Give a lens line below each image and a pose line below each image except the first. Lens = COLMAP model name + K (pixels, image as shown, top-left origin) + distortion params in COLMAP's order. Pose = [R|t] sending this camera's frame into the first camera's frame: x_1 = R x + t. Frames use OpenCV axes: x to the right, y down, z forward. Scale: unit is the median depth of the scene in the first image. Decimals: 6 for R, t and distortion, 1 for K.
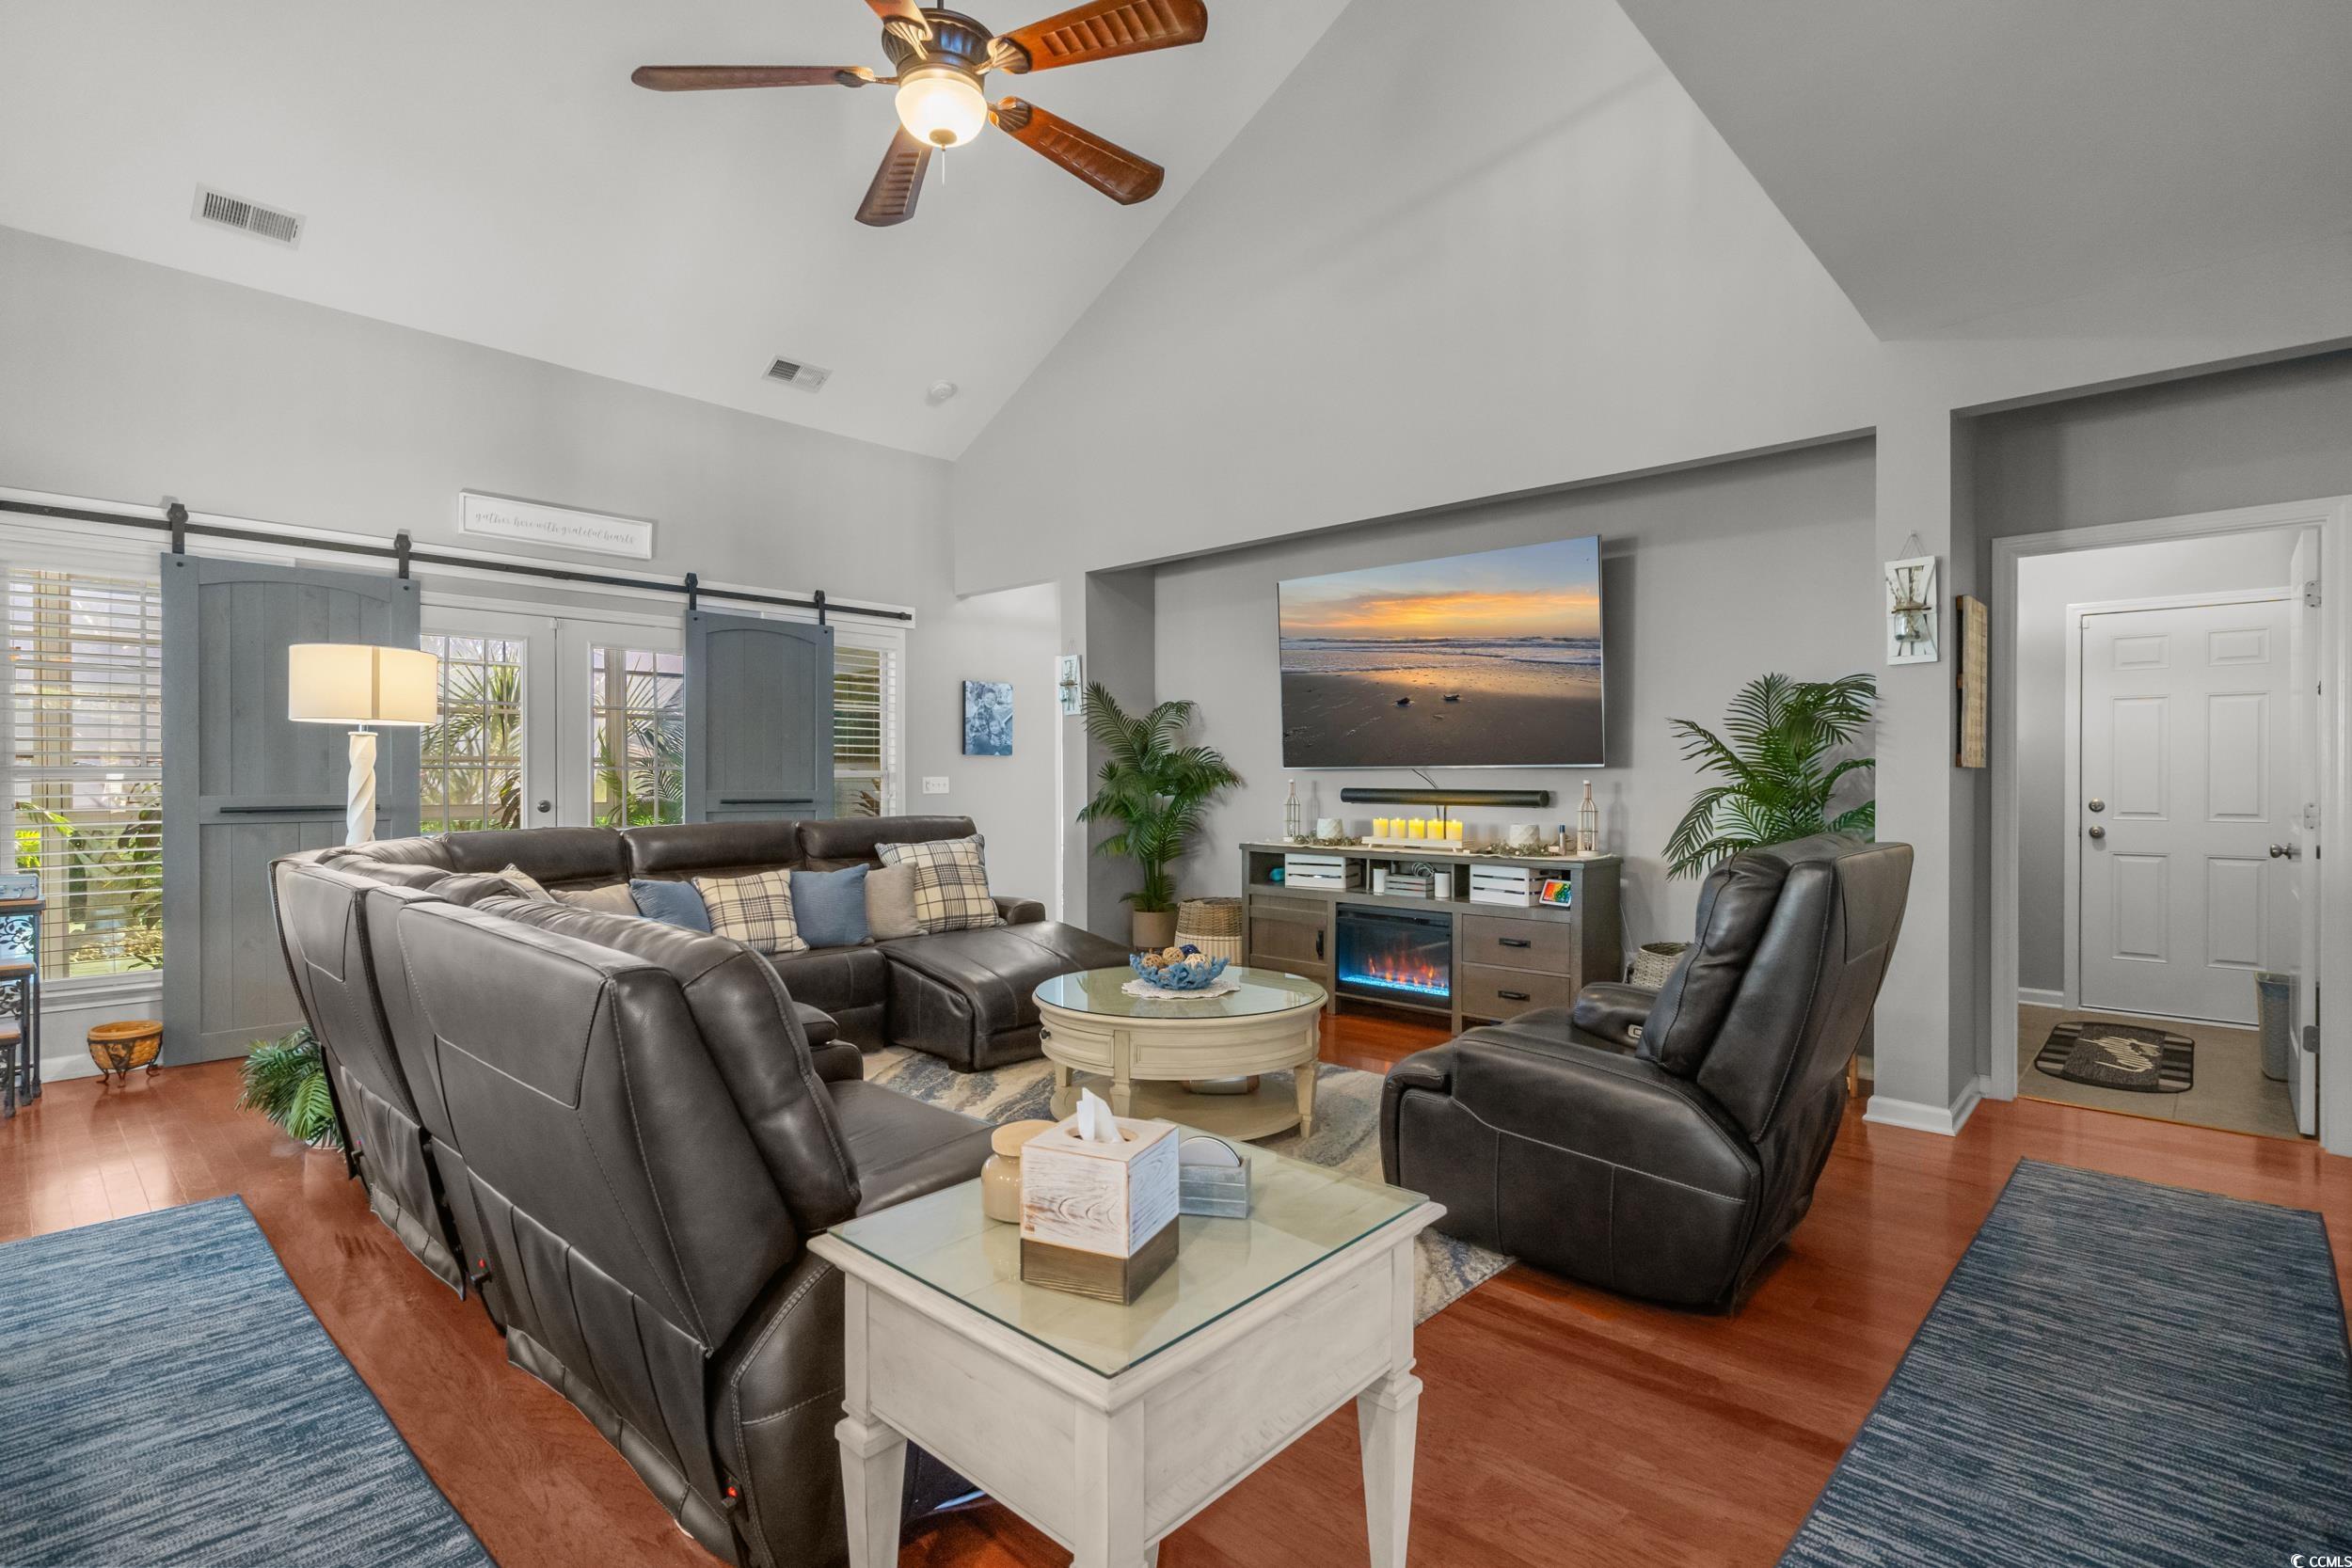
lens RADIAL K [[1122.5, 0, 1168.8], [0, 1122.5, 782.7], [0, 0, 1]] dist [0.001513, 0.000475]
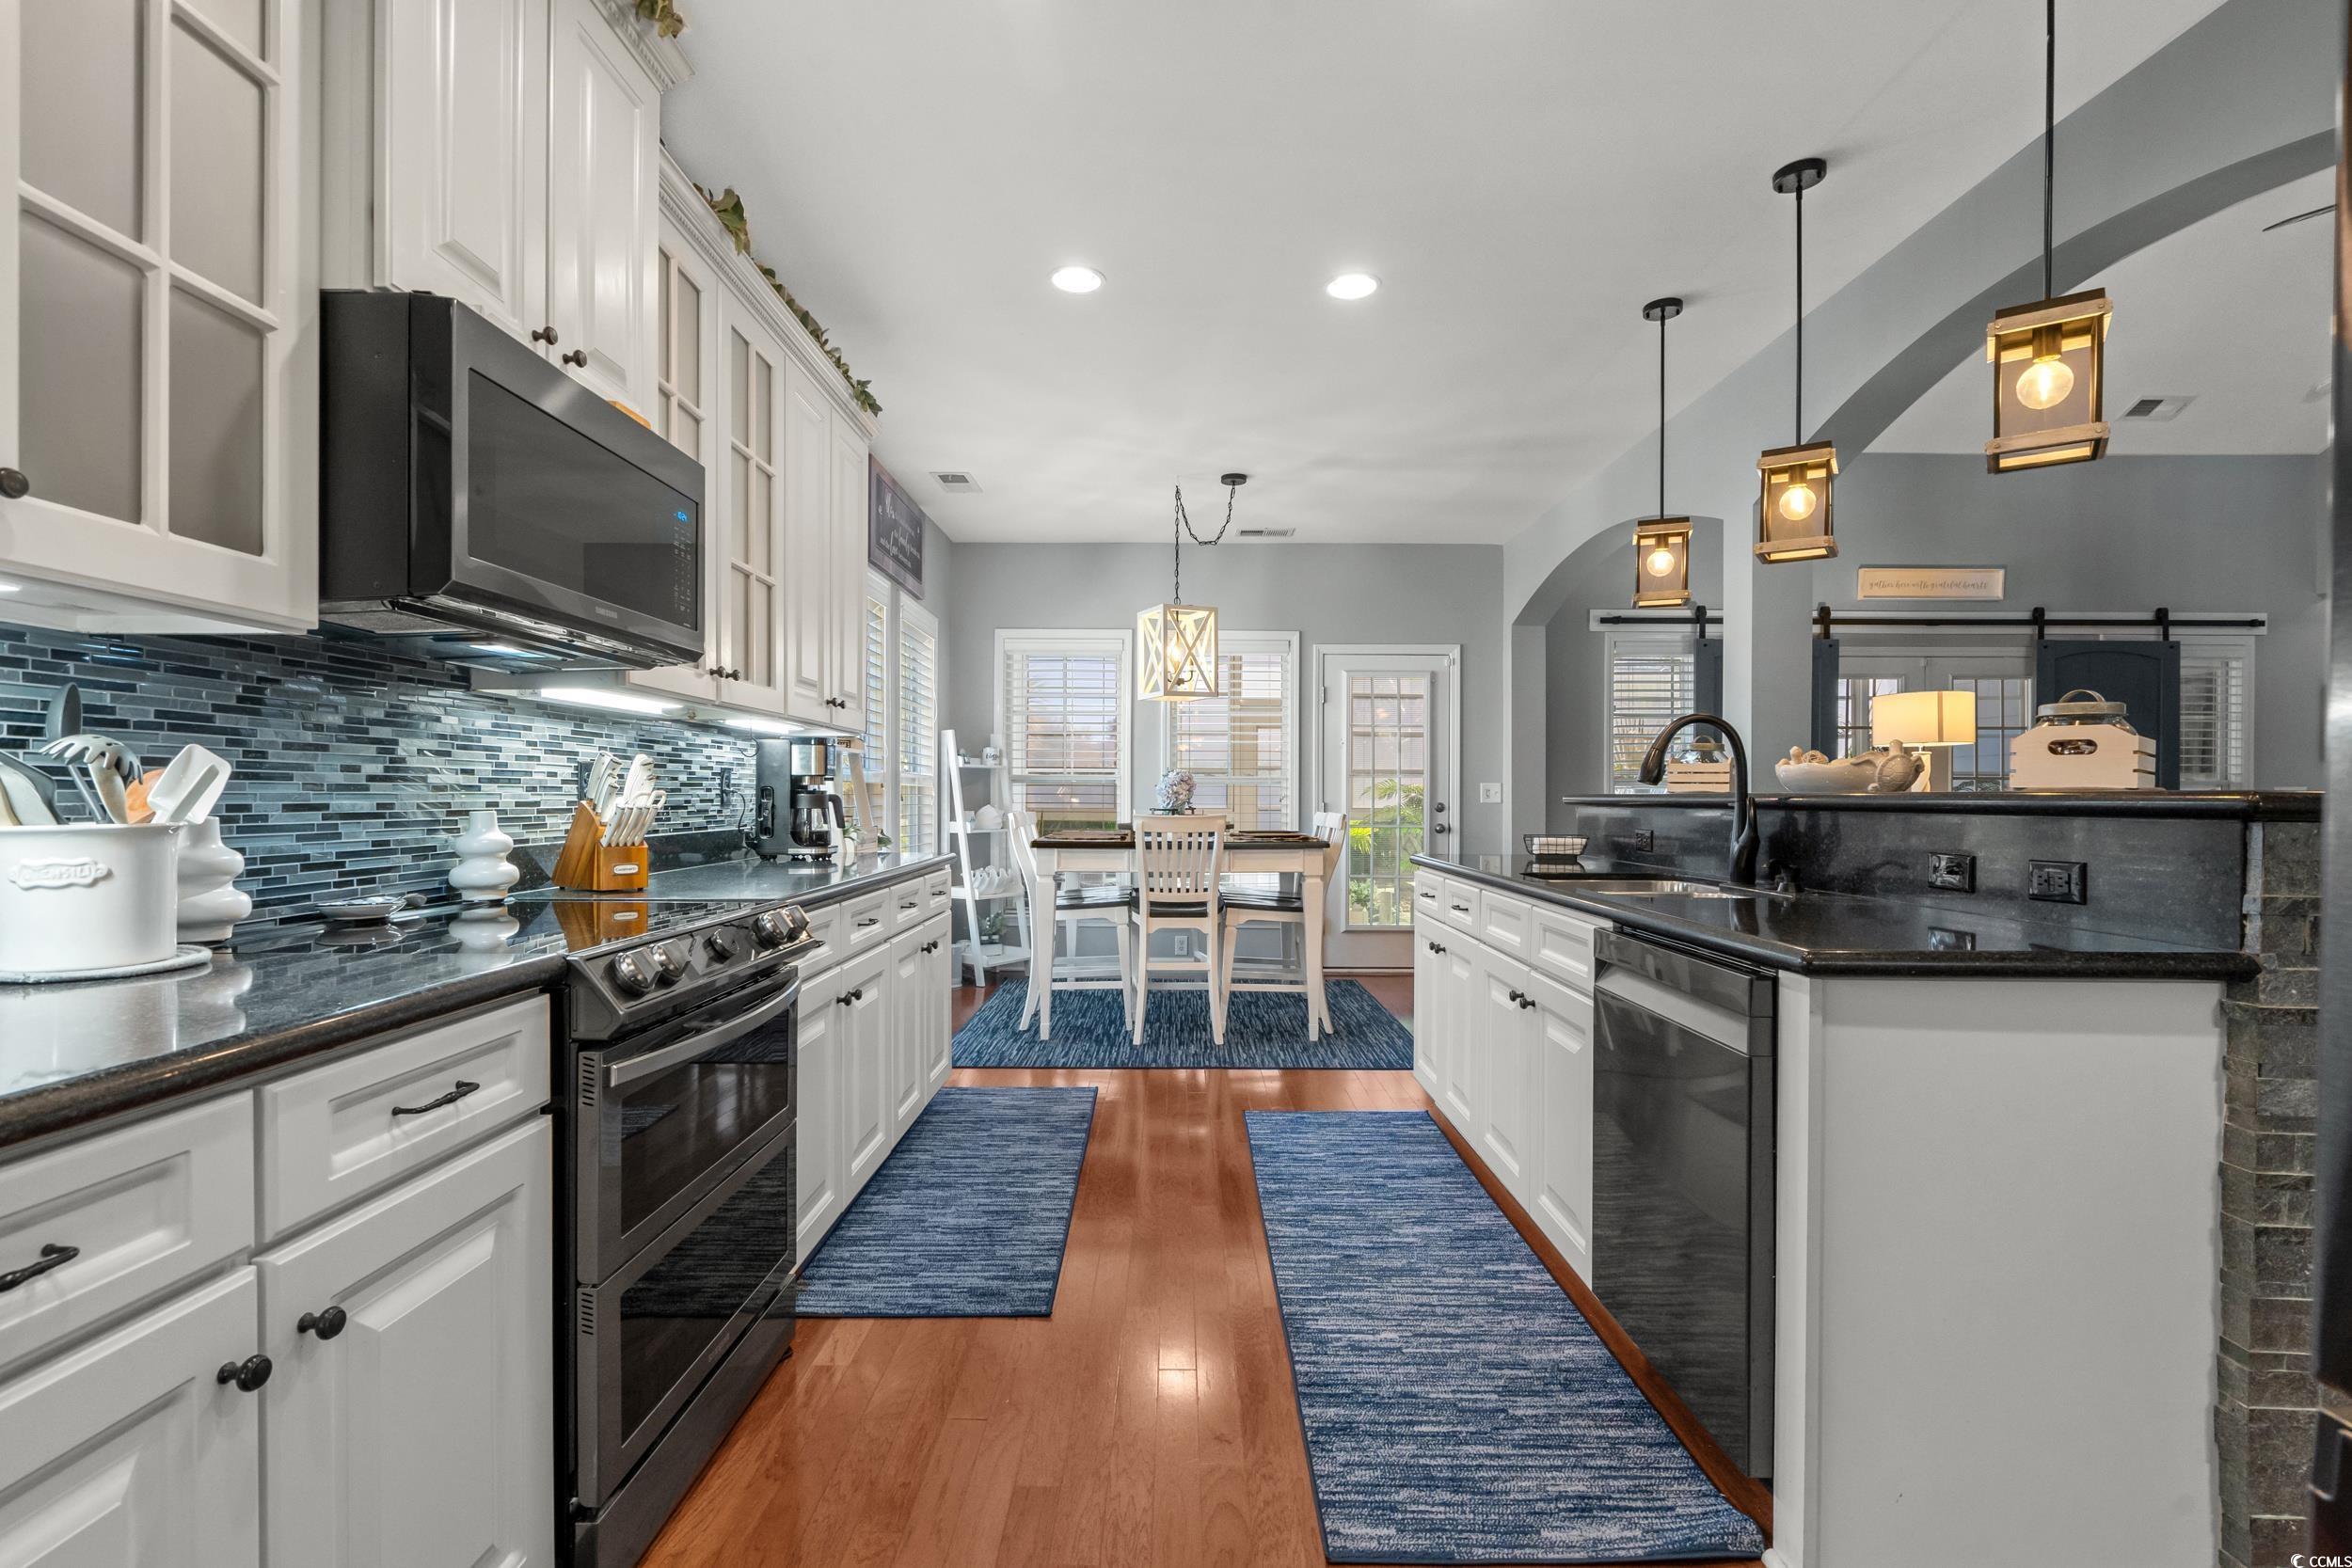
lens RADIAL K [[1068.1, 0, 1170.0], [0, 1068.1, 802.0], [0, 0, 1]] dist [-0.007812, 0.003626]
pose [[0.681730, 0.007919, -0.731561, -0.289377], [-0.006658, 0.999967, 0.004620, 0.015507], [0.731574, 0.001721, 0.681760, -0.477533]]
